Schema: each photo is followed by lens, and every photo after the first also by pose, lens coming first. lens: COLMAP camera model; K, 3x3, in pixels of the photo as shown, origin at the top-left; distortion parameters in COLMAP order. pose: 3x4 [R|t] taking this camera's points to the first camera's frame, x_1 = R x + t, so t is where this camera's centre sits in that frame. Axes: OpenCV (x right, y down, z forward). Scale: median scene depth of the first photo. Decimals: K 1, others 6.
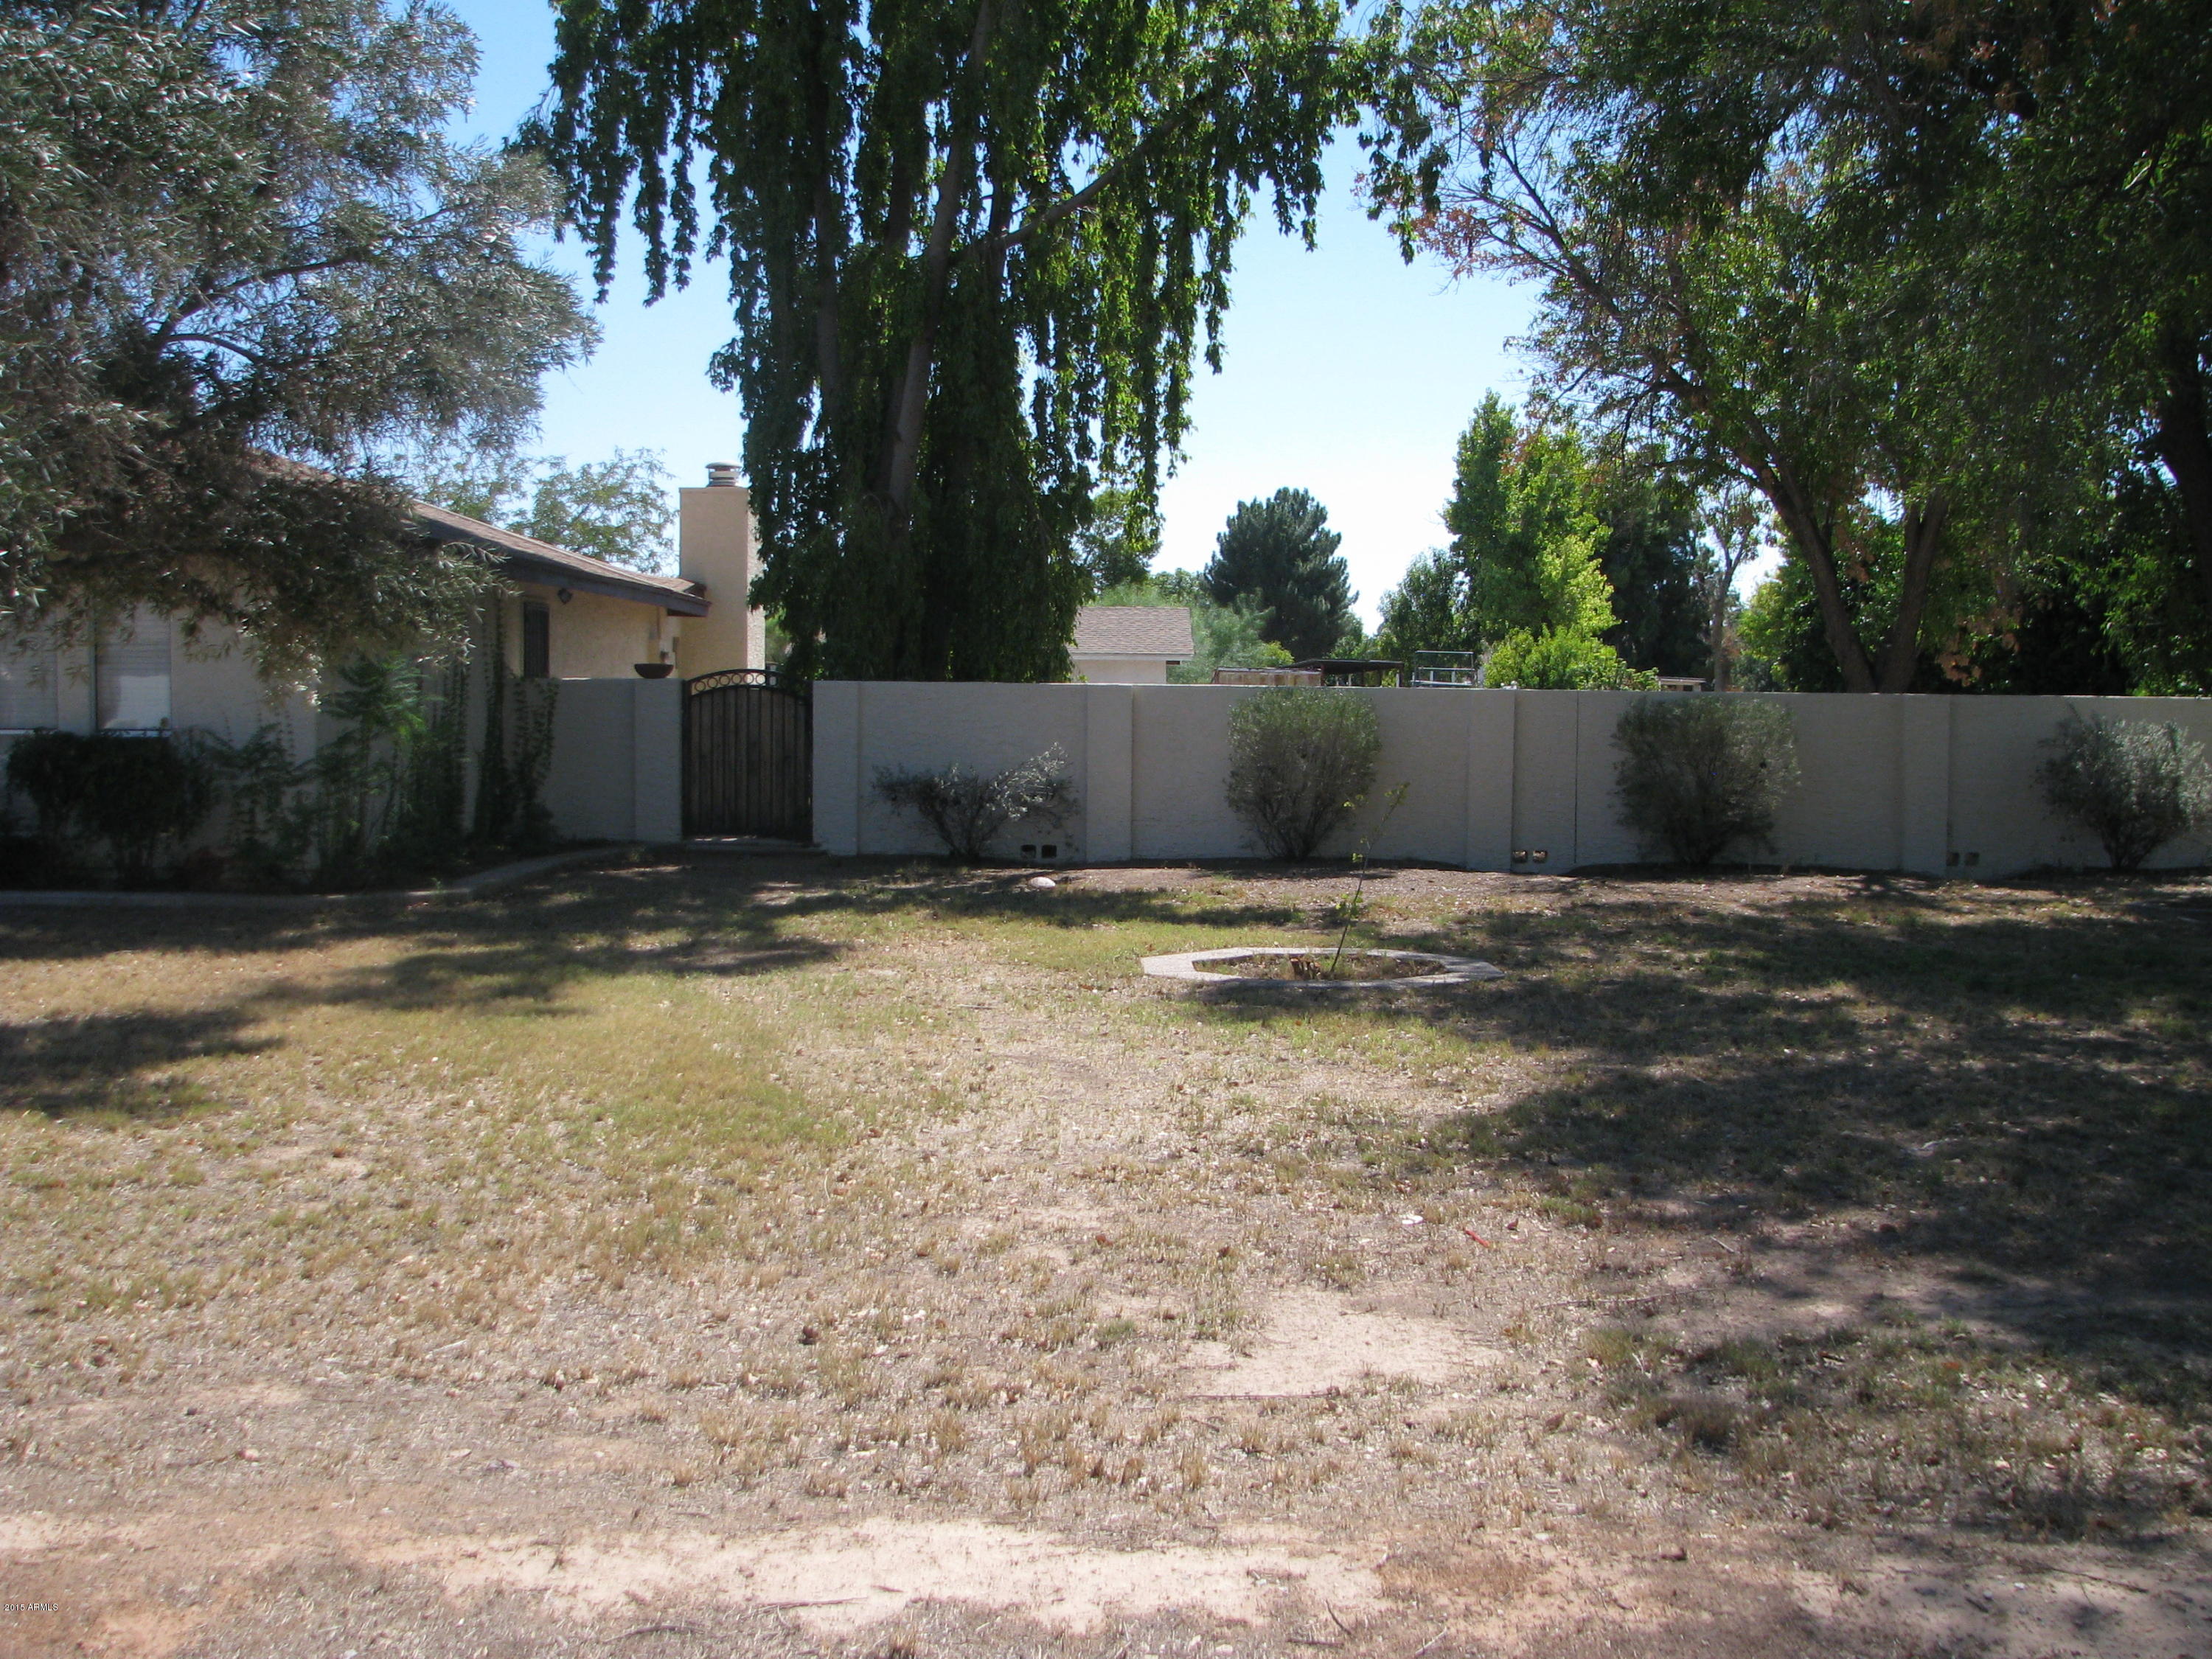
lens RADIAL K [[2298.7, 0, 1106.0], [0, 2298.7, 829.5], [0, 0, 1]] dist [-0.197861, 0.289886]
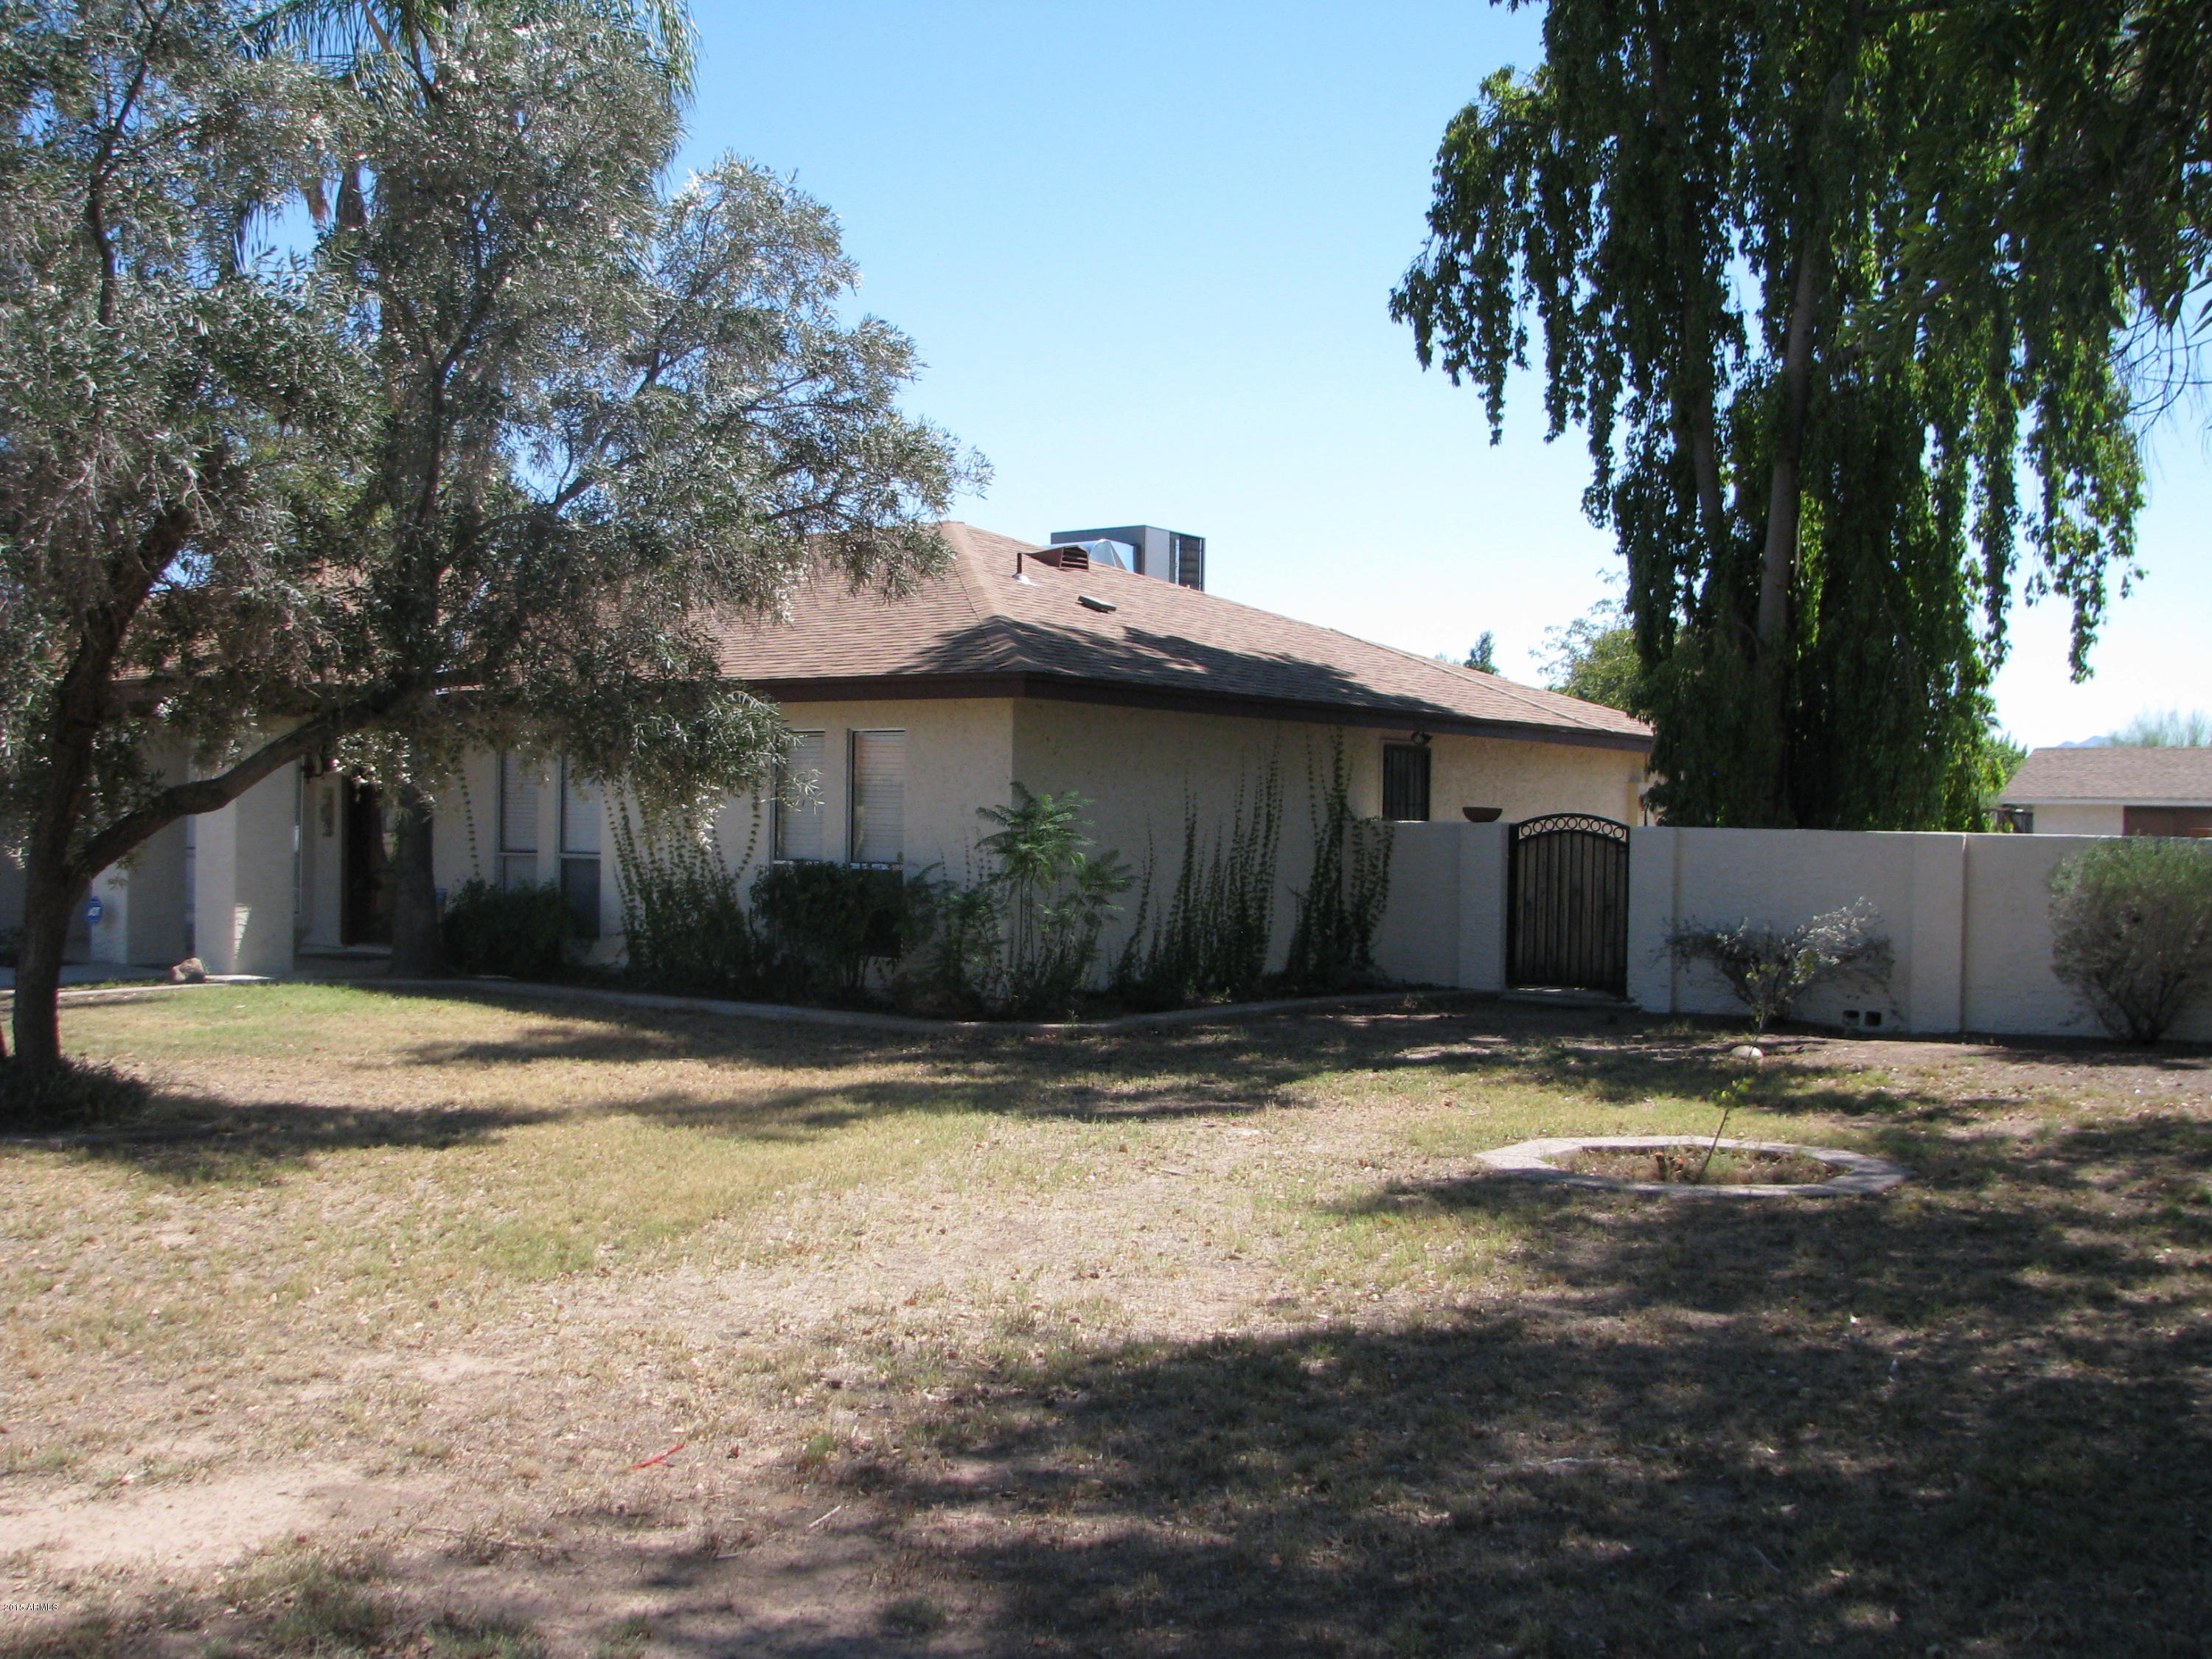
lens RADIAL K [[2298.7, 0, 1106.0], [0, 2298.7, 829.5], [0, 0, 1]] dist [-0.197861, 0.289886]
pose [[0.829523, 0.007821, -0.558418, 0.215587], [-0.042973, 0.997831, -0.049861, -0.007323], [0.556817, 0.065358, 0.828060, 0.097220]]
